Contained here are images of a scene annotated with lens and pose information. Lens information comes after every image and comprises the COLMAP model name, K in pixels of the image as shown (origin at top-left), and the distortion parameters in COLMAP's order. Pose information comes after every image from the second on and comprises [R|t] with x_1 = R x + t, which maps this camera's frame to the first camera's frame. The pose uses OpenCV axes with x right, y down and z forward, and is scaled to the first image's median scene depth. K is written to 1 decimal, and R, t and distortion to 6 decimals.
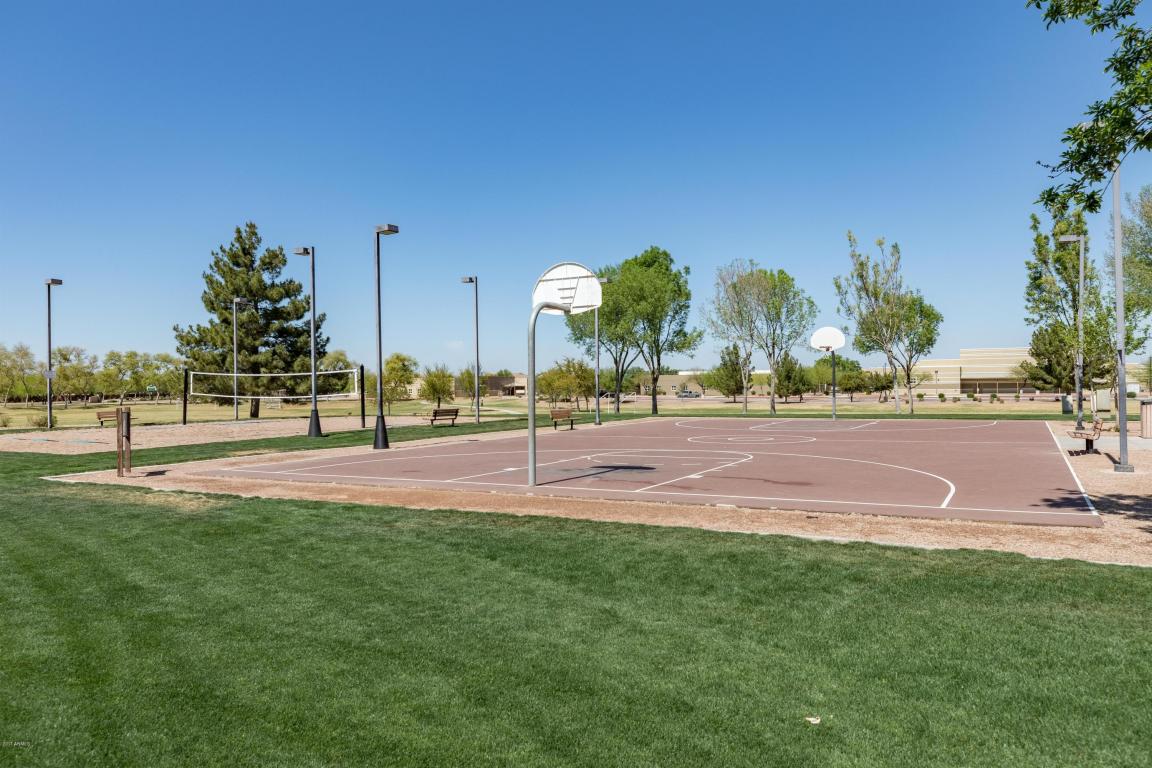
lens RADIAL K [[830.9, 0, 577.1], [0, 830.9, 382.9], [0, 0, 1]] dist [0.003645, -0.000002]
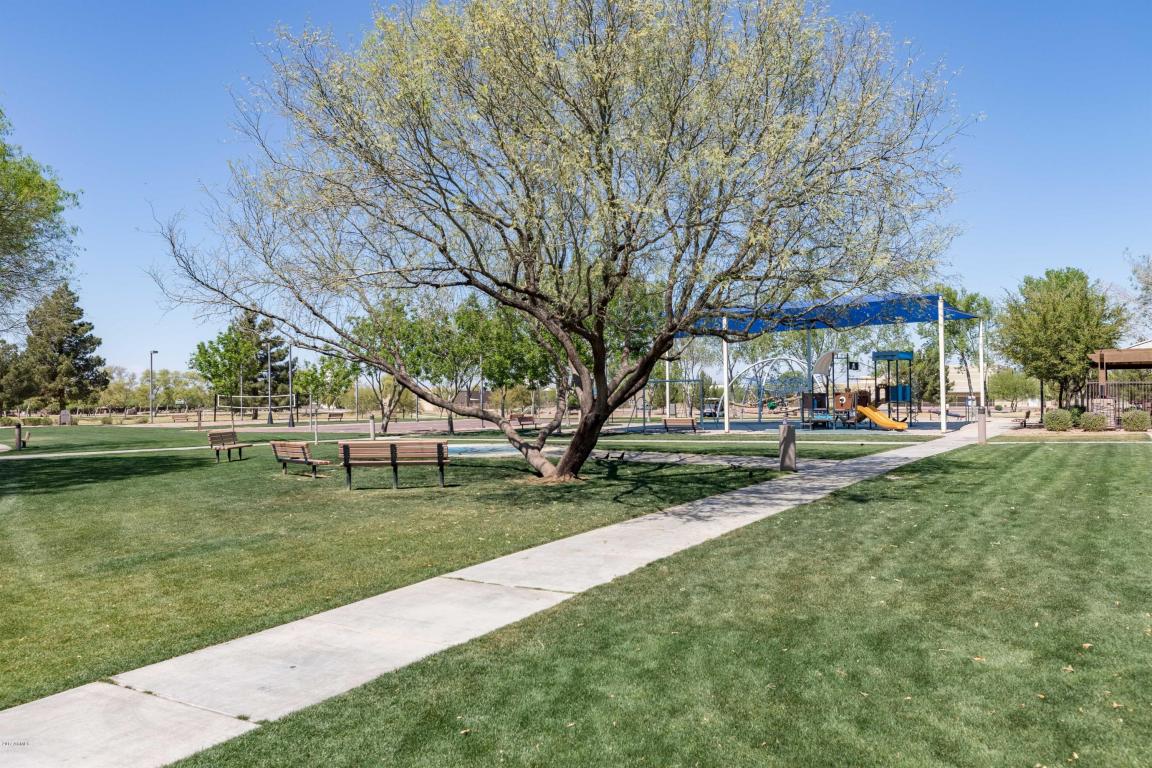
lens RADIAL K [[901.2, 0, 575.4], [0, 901.2, 386.5], [0, 0, 1]] dist [-0.004219, -0.000233]
pose [[0.998623, -0.003430, -0.052341, 0.335612], [0.002985, 0.999959, -0.008568, -0.008844], [0.052368, 0.008400, 0.998593, -0.742017]]
